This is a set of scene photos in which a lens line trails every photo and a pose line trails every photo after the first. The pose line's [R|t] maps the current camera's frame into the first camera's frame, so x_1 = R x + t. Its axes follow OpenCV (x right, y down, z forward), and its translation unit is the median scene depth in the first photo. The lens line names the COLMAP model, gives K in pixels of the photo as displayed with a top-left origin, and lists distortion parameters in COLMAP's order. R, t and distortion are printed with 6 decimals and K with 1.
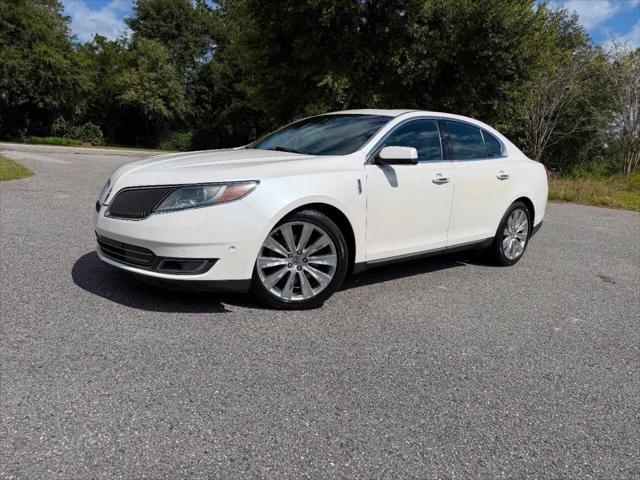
lens RADIAL K [[458.3, 0, 319.8], [0, 458.3, 234.9], [0, 0, 1]] dist [0.025851, -0.027128]
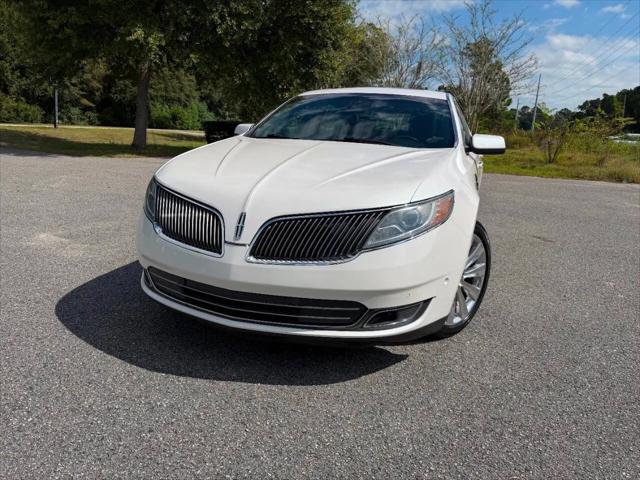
lens RADIAL K [[458.3, 0, 319.5], [0, 458.3, 233.9], [0, 0, 1]] dist [0.025851, -0.027128]
pose [[0.870671, -0.126208, 0.475398, -0.143053], [0.088747, 0.990967, 0.100543, -0.028453], [-0.483793, -0.045350, 0.874007, 0.081385]]
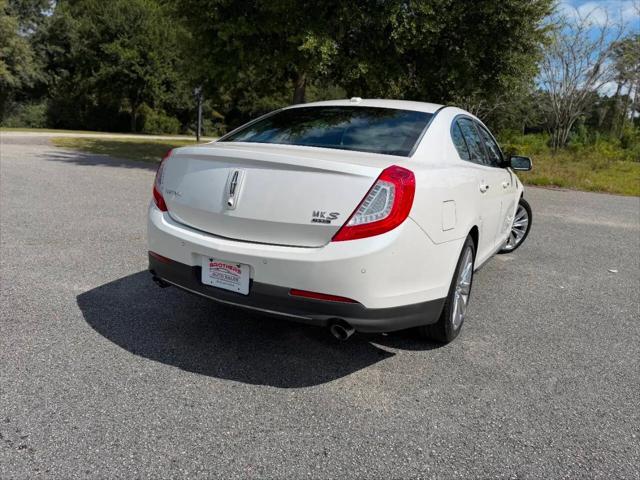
lens RADIAL K [[458.3, 0, 321.2], [0, 458.3, 236.0], [0, 0, 1]] dist [0.025851, -0.027128]
pose [[0.957209, -0.076300, 0.279158, -0.203527], [0.058646, 0.995746, 0.071069, -0.072178], [-0.283393, -0.051656, 0.957612, 0.252023]]
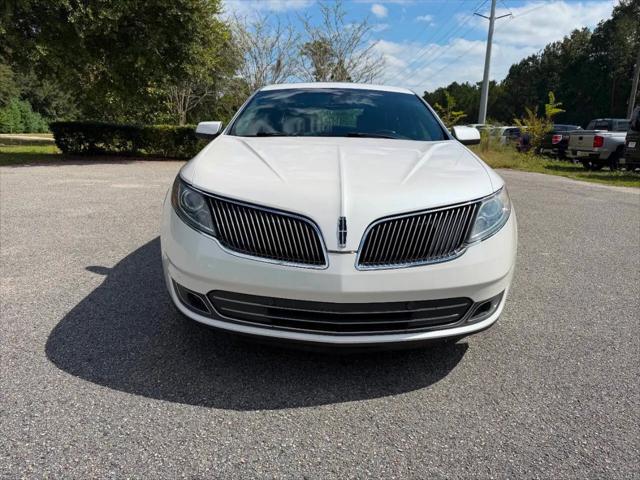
lens RADIAL K [[458.3, 0, 321.5], [0, 458.3, 231.6], [0, 0, 1]] dist [0.025851, -0.027128]
pose [[0.667933, -0.201644, 0.716384, -0.191714], [0.147610, 0.979365, 0.138041, -0.037264], [-0.729436, 0.013543, 0.683915, 0.132015]]
